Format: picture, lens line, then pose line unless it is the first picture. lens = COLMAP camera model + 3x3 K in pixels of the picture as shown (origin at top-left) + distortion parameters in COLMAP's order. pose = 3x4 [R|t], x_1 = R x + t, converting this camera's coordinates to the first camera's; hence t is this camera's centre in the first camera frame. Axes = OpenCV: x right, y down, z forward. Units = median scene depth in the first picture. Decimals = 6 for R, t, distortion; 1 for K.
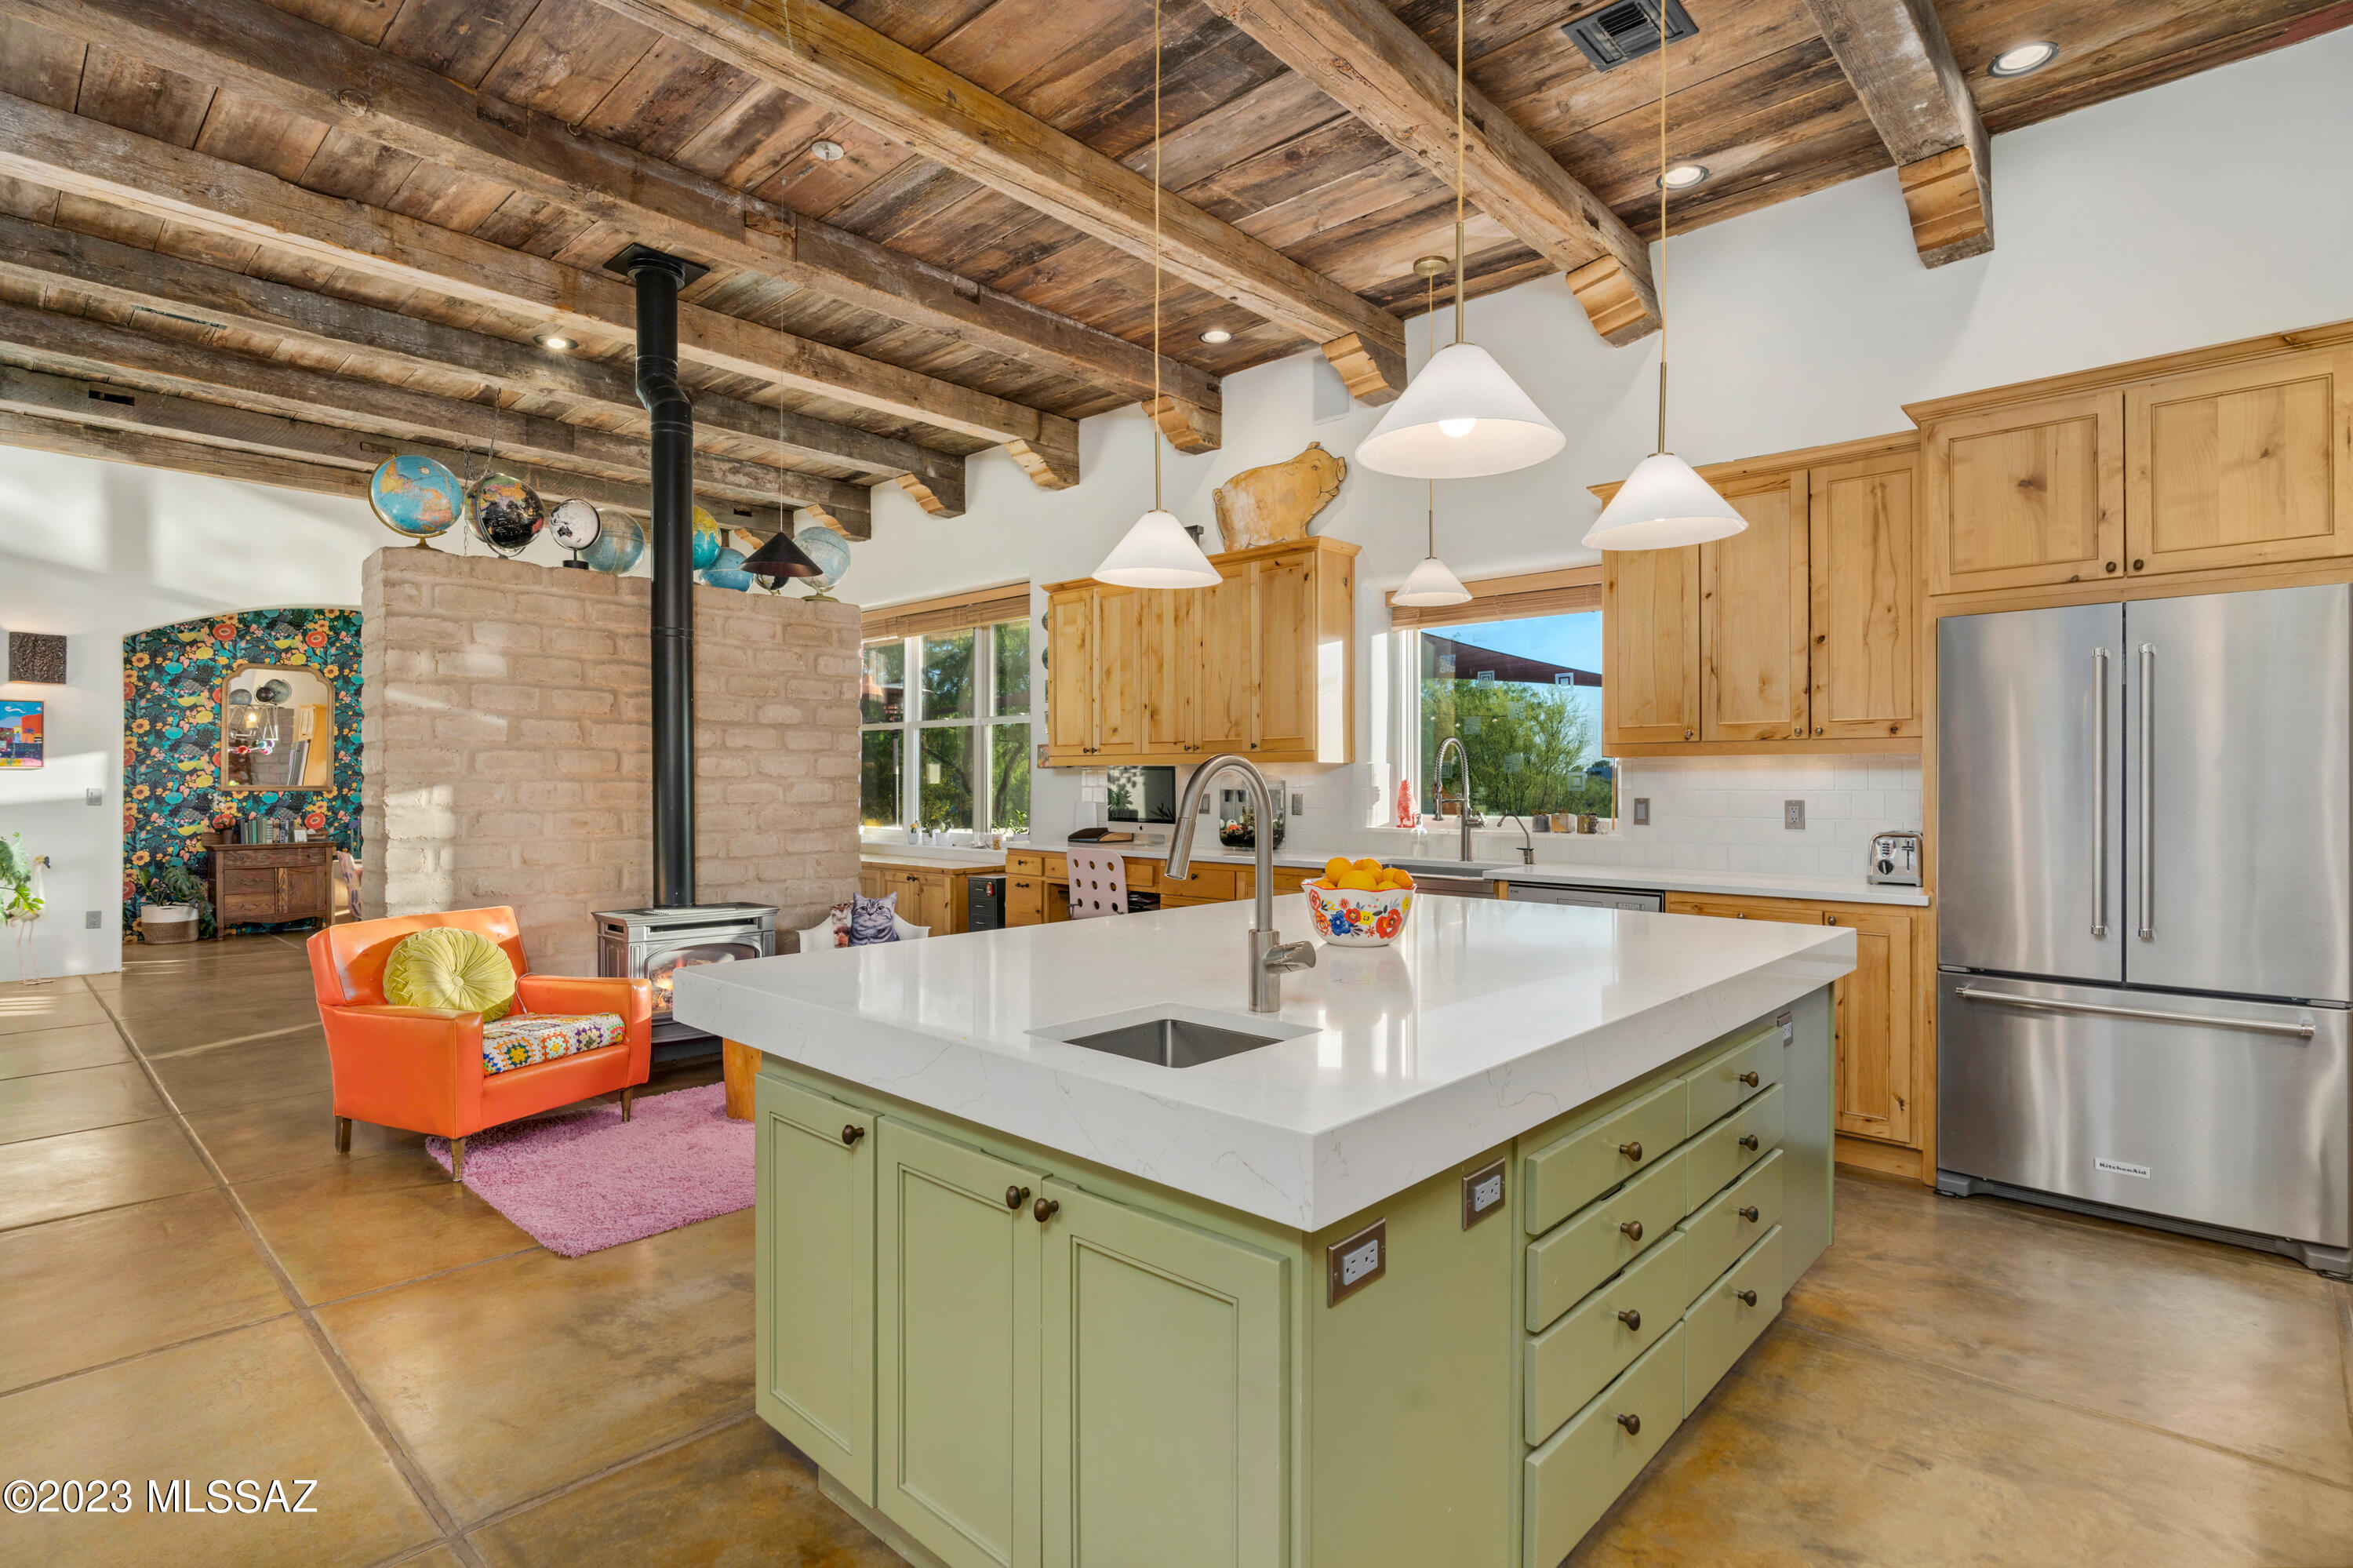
lens RADIAL K [[1159.0, 0, 1150.8], [0, 1159.0, 784.0], [0, 0, 1]] dist [-0.008399, 0.001632]
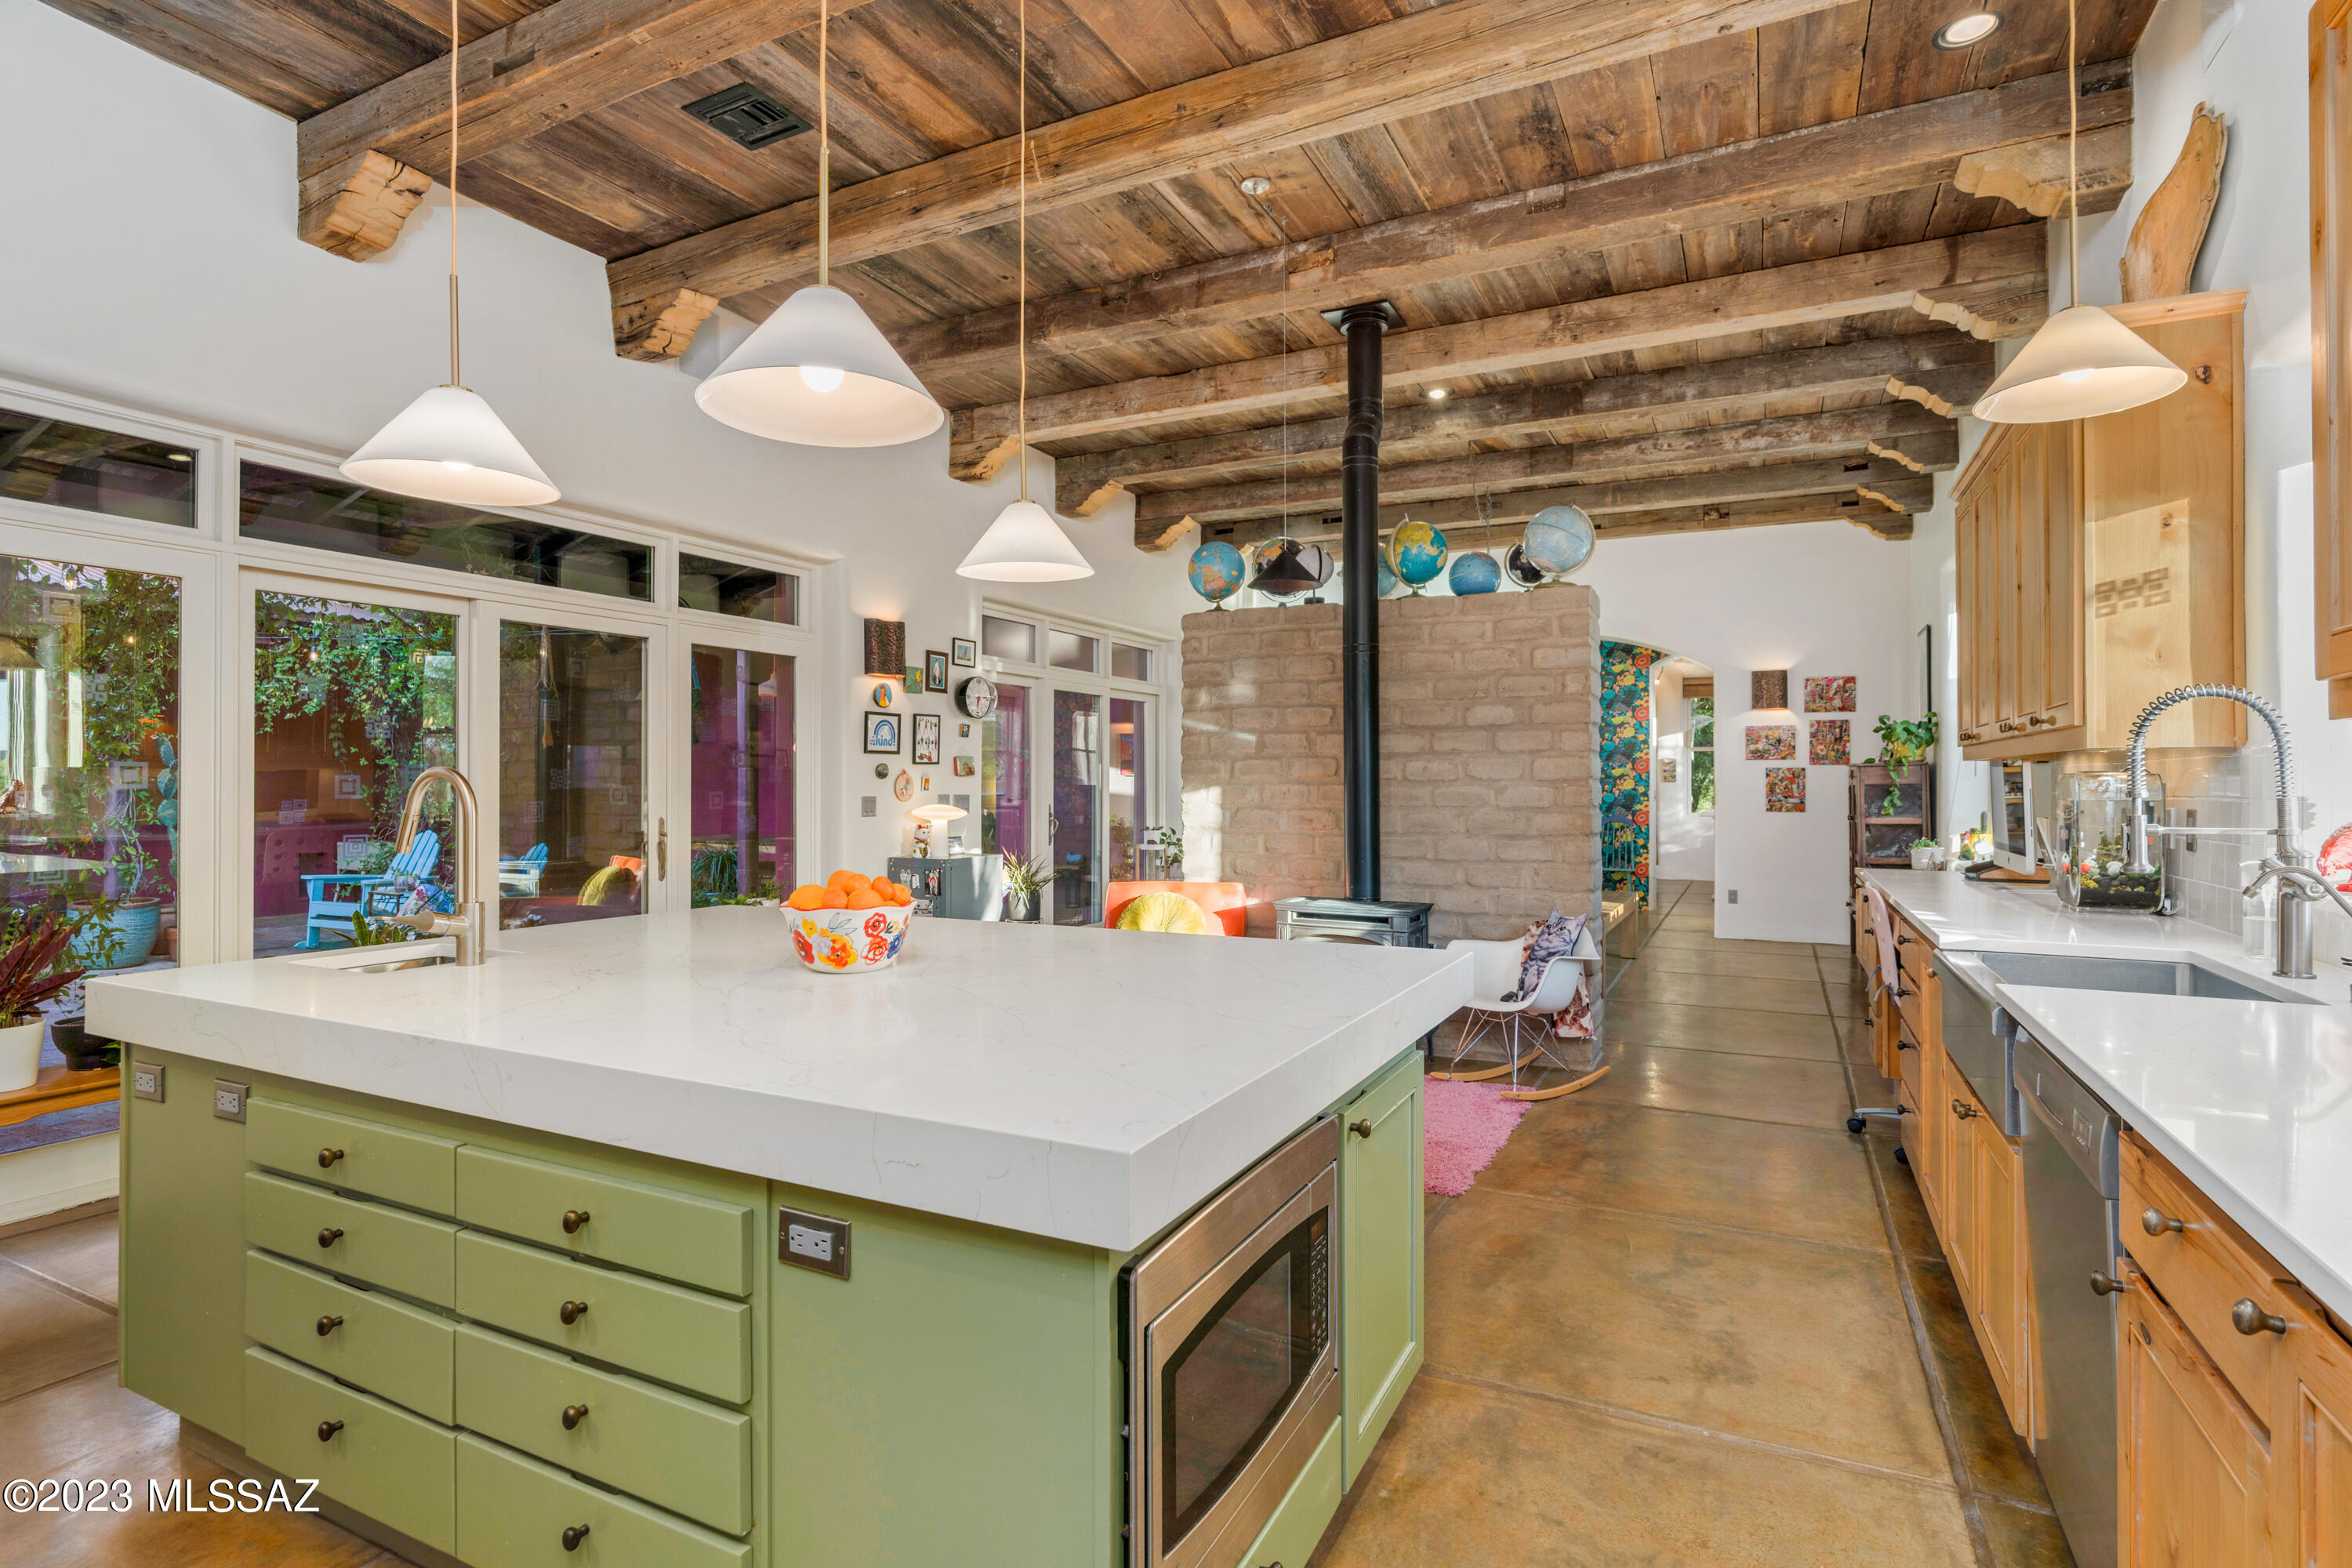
lens RADIAL K [[1158.5, 0, 1168.7], [0, 1158.5, 777.6], [0, 0, 1]] dist [-0.008399, 0.001632]
pose [[0.285950, -0.005835, -0.958227, 0.596859], [-0.002873, 0.999972, -0.006946, -0.000670], [0.958240, 0.004739, 0.285925, 0.529251]]
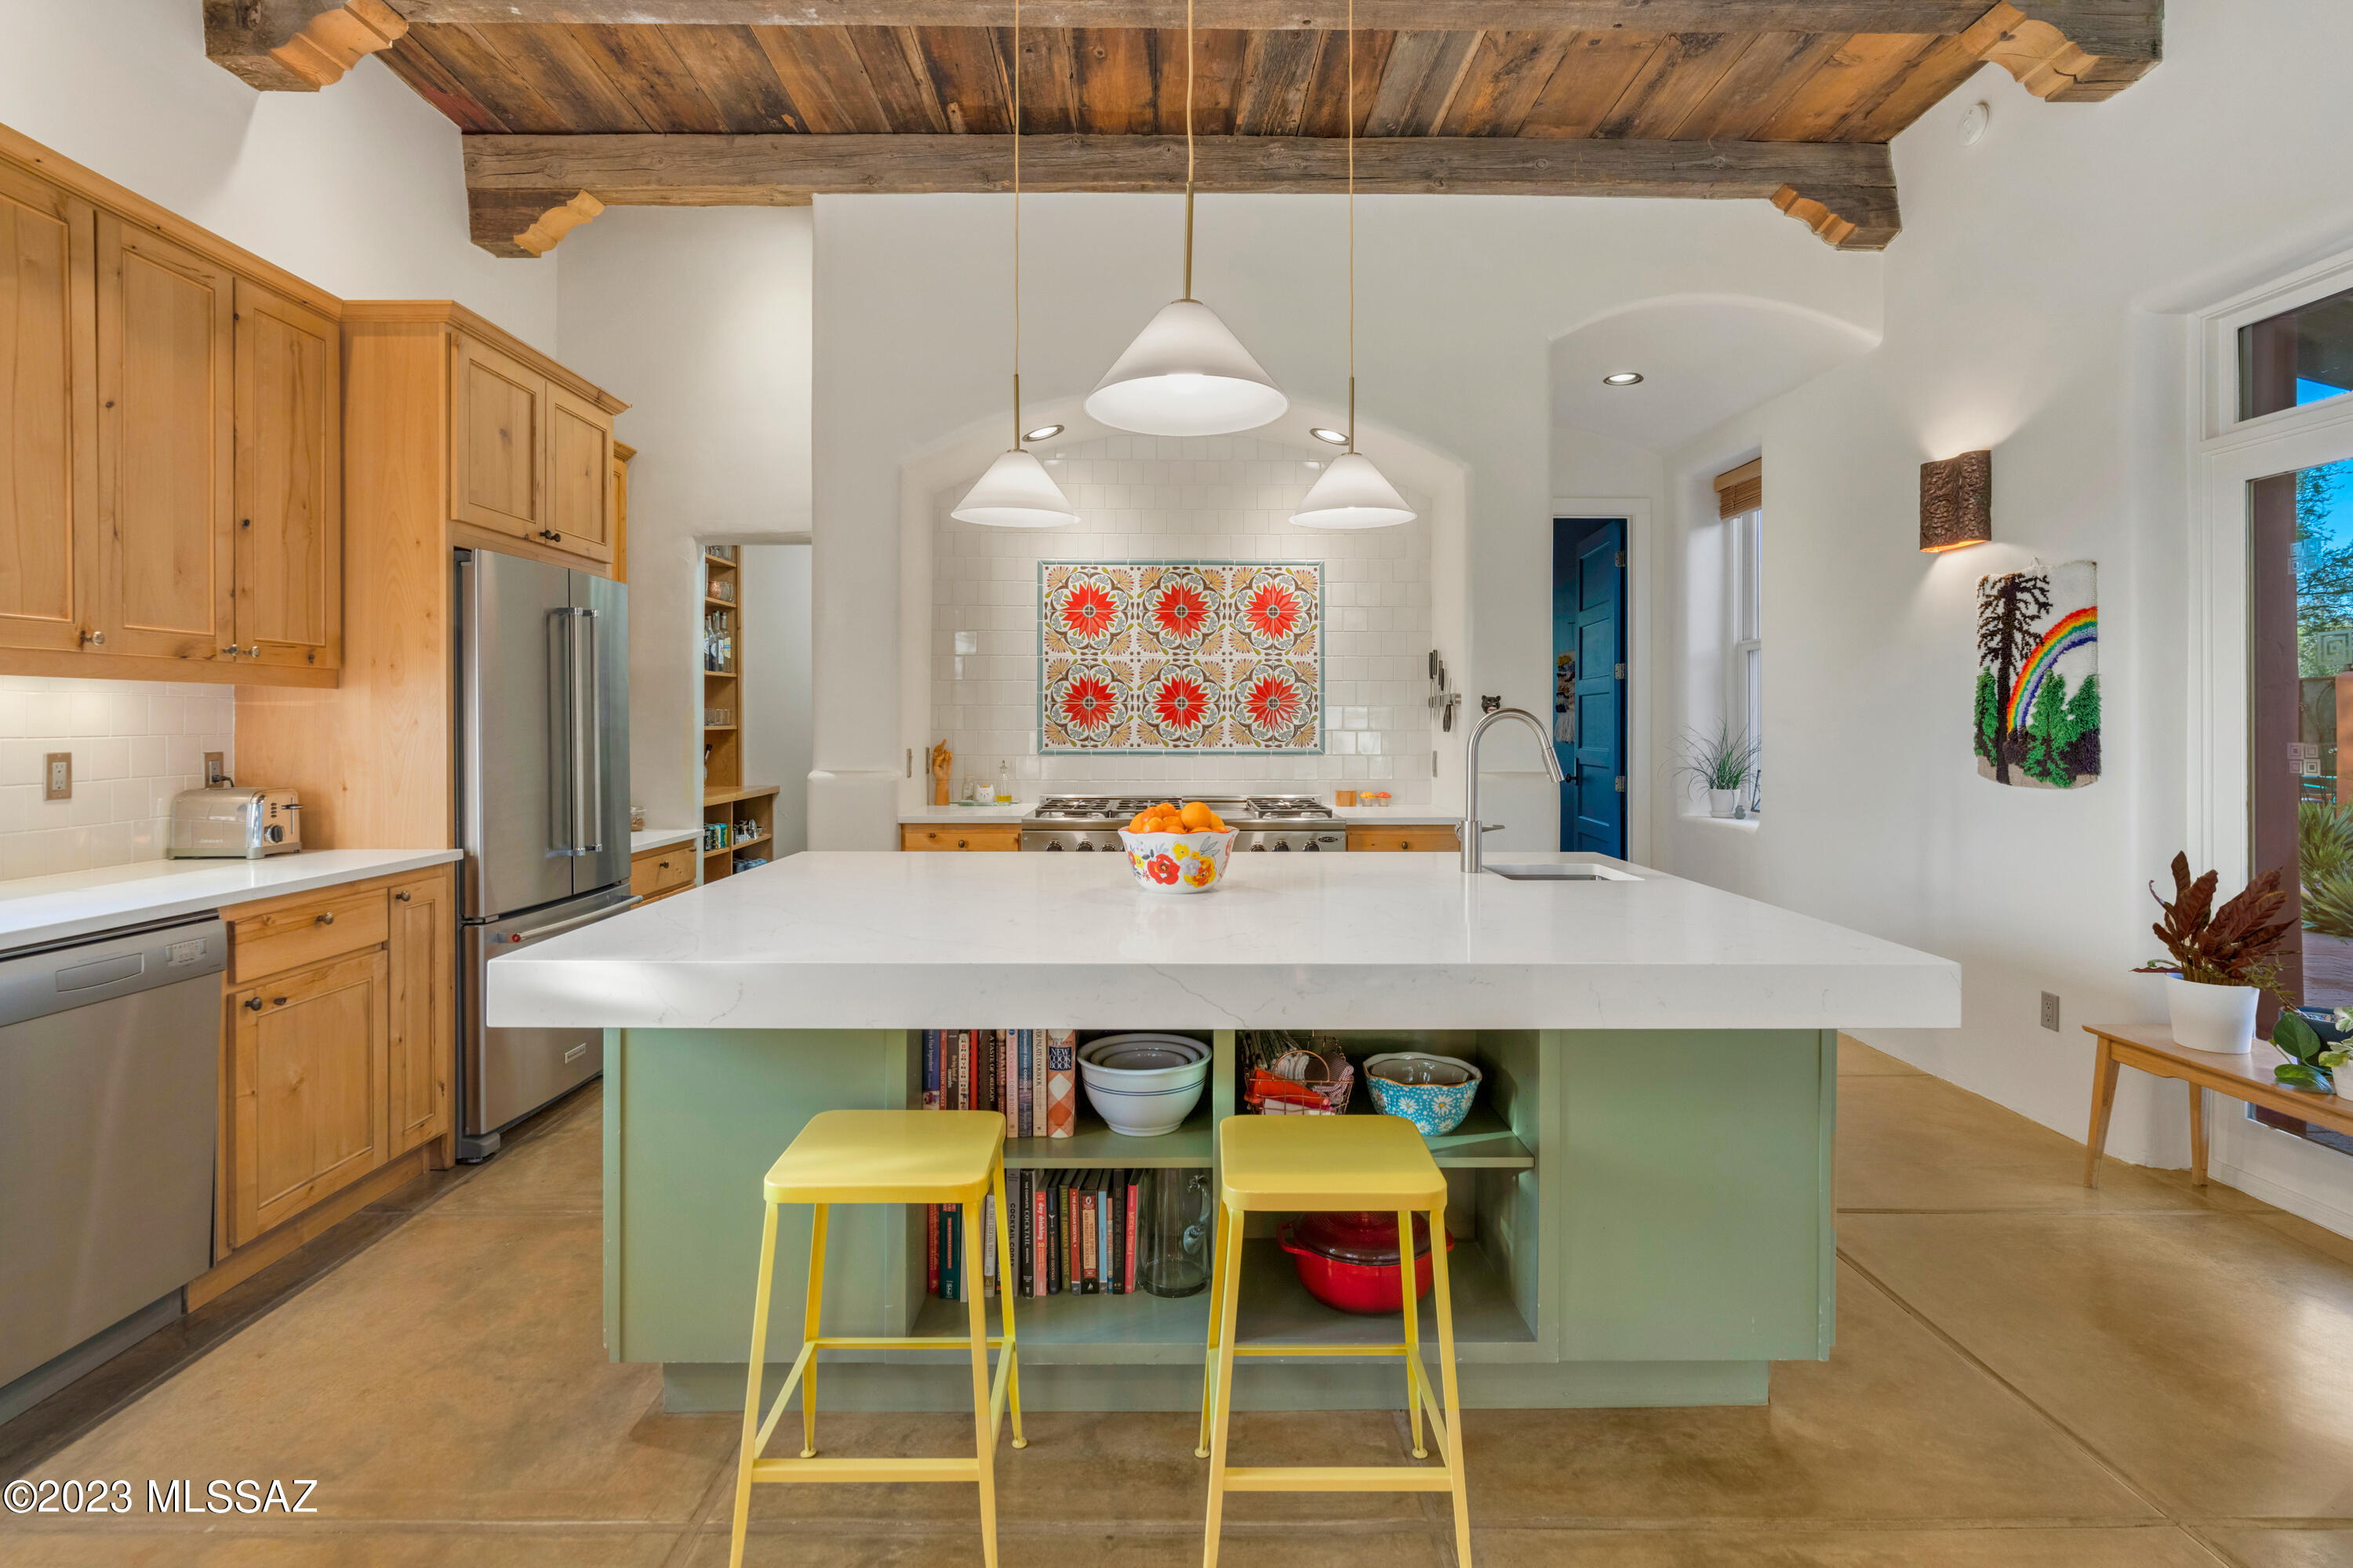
lens RADIAL K [[1159.0, 0, 1181.8], [0, 1159.0, 721.4], [0, 0, 1]] dist [-0.008399, 0.001632]
pose [[-0.705756, -0.000438, 0.708454, -0.276779], [0.000158, 1.000000, 0.000776, -0.002742], [-0.708455, 0.000659, -0.705756, 0.911072]]
